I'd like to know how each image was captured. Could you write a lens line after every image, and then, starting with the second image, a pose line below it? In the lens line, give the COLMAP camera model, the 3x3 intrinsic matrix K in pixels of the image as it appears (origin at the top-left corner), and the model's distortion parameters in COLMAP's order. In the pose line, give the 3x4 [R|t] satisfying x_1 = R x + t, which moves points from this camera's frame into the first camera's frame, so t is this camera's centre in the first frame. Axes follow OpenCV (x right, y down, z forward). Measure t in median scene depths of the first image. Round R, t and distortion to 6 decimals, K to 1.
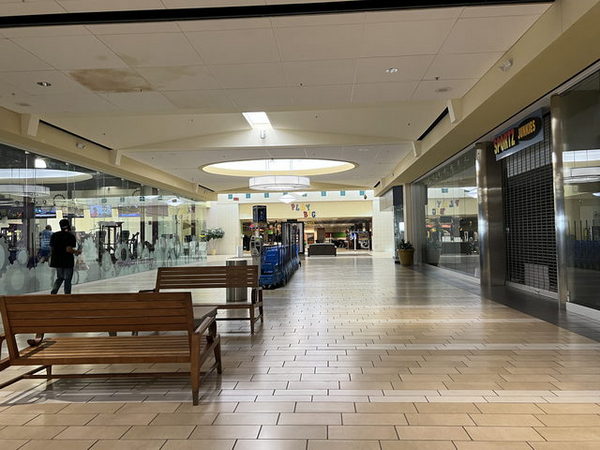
lens RADIAL K [[451.5, 0, 300.0], [0, 451.5, 225.0], [0, 0, 1]] dist [0.133470, 0.000559]
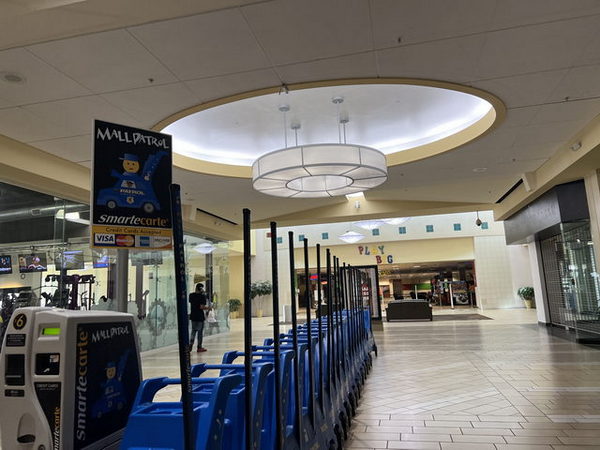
lens RADIAL K [[451.5, 0, 300.0], [0, 451.5, 225.0], [0, 0, 1]] dist [0.133470, 0.000559]
pose [[0.986895, -0.051215, -0.153022, 0.002012], [0.032899, 0.992239, -0.119912, 0.007940], [0.157976, 0.113306, 0.980921, 0.353384]]
